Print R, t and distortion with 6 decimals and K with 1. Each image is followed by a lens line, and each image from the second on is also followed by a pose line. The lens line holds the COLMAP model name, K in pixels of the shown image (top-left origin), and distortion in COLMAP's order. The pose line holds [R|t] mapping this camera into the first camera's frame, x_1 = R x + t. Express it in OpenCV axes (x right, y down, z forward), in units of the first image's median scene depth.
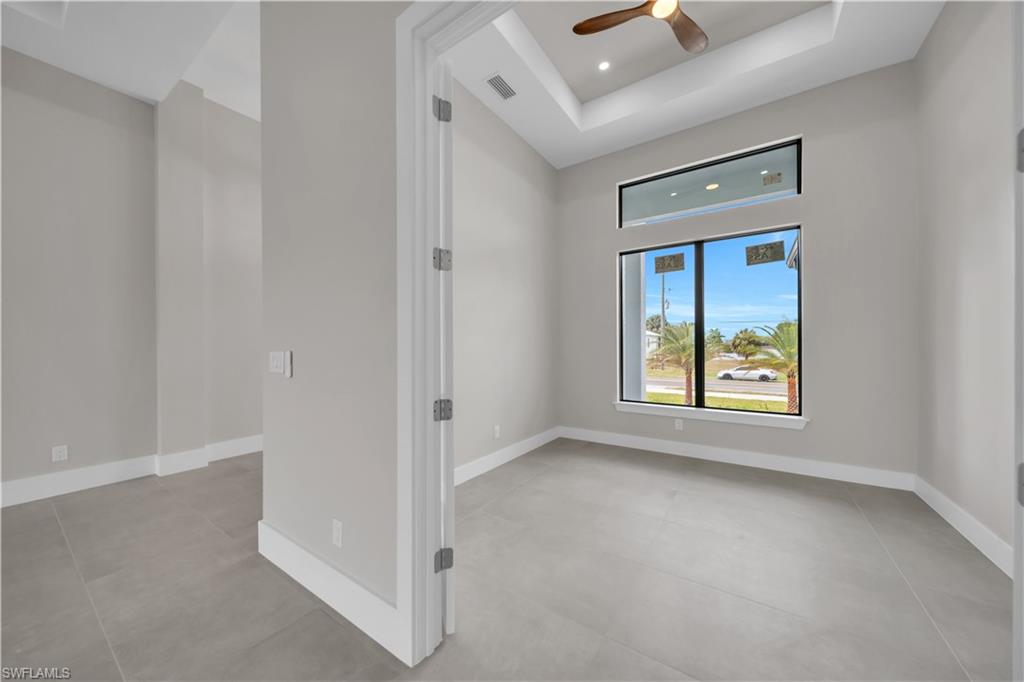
lens RADIAL K [[356.9, 0, 510.6], [0, 356.9, 347.4], [0, 0, 1]] dist [0.002861, -0.000281]
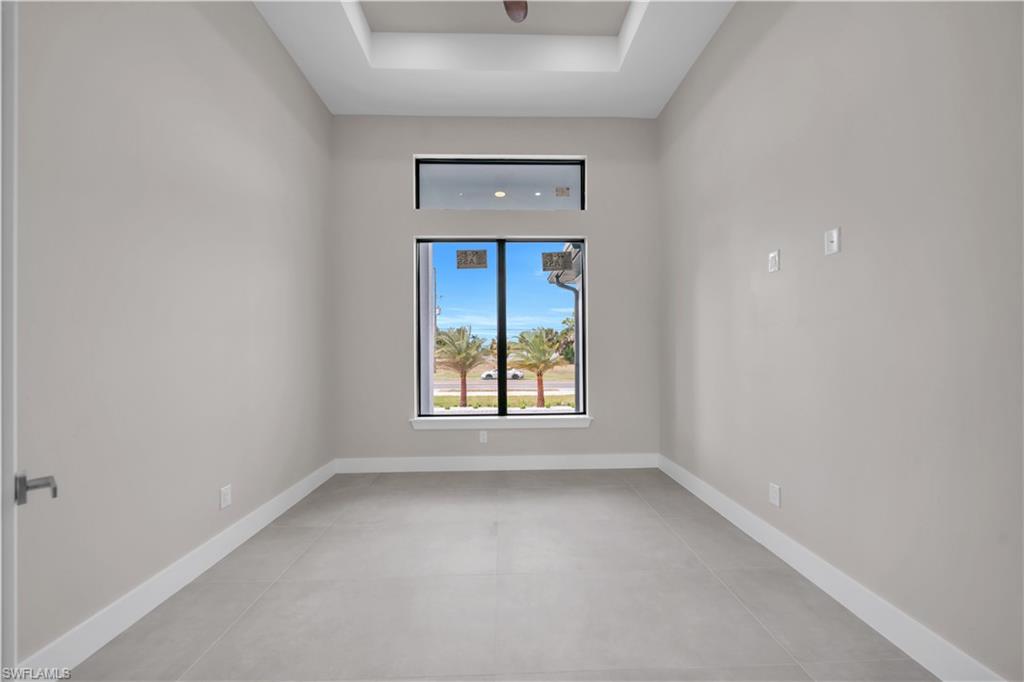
lens RADIAL K [[356.9, 0, 513.4], [0, 356.9, 345.6], [0, 0, 1]] dist [0.002861, -0.000281]
pose [[0.808848, 0.004127, 0.588004, -0.002316], [0.005779, 0.999871, -0.014967, -0.001996], [-0.587990, 0.015504, 0.808720, 0.216978]]
